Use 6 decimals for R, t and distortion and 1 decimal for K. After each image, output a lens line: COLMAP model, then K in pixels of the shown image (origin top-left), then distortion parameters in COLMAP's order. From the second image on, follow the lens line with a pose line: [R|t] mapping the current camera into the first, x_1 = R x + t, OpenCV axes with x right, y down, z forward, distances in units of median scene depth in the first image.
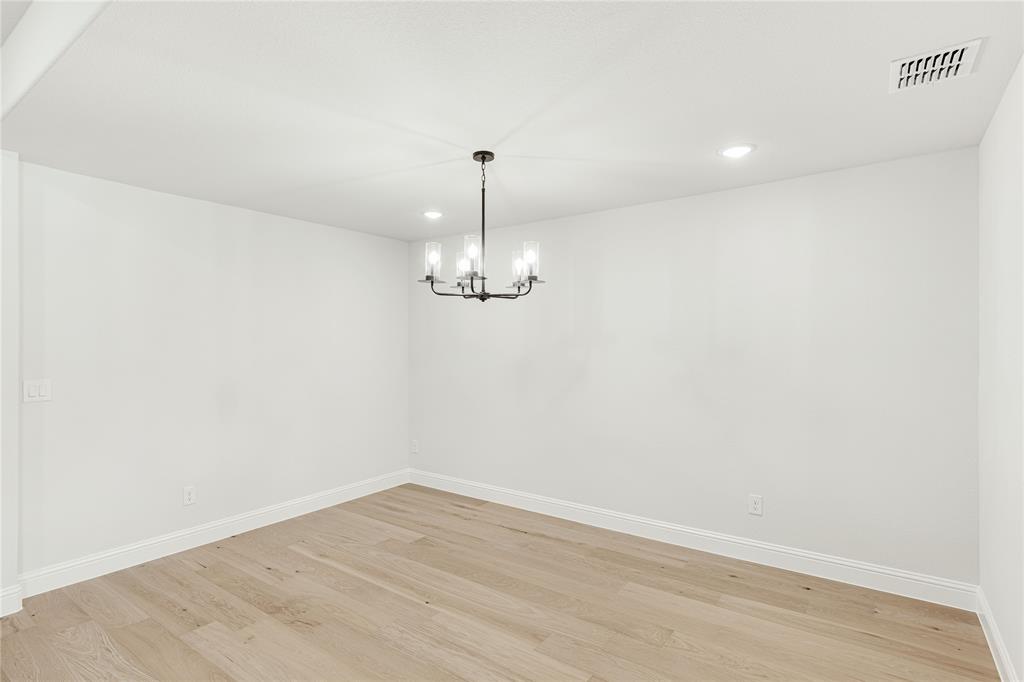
lens RADIAL K [[519.7, 0, 512.2], [0, 519.7, 341.5], [0, 0, 1]] dist [-0.001174, 0.000011]
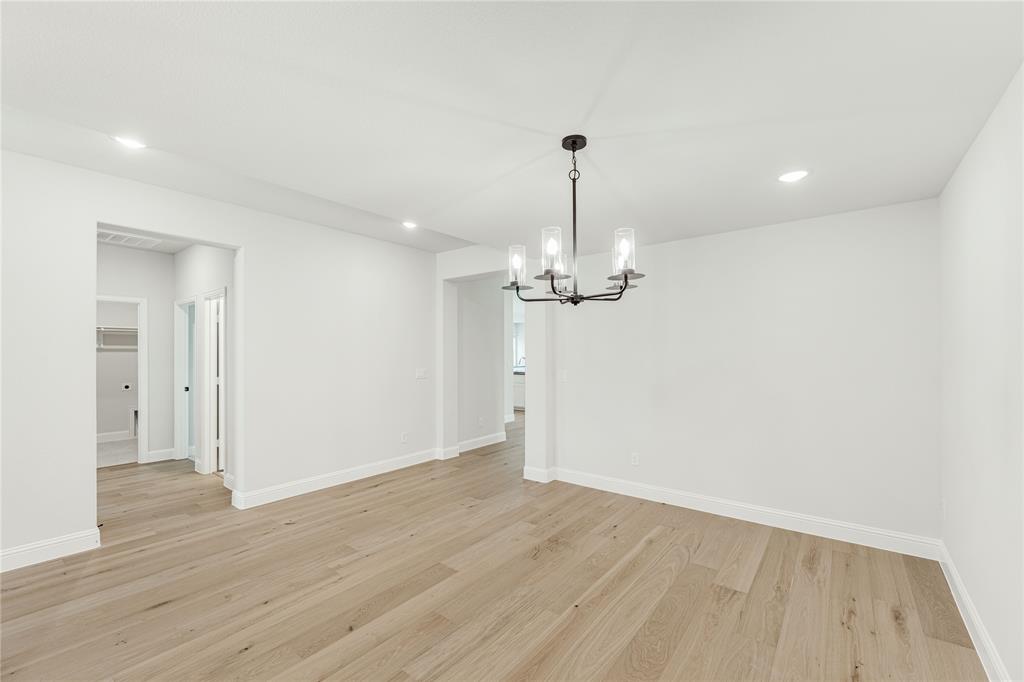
lens RADIAL K [[417.8, 0, 513.5], [0, 417.8, 345.7], [0, 0, 1]] dist [-0.011239, -0.000128]
pose [[-0.034825, -0.007558, -0.999365, 0.586642], [0.001857, 0.999969, -0.007627, -0.002044], [0.999392, -0.002121, -0.034810, 0.804371]]
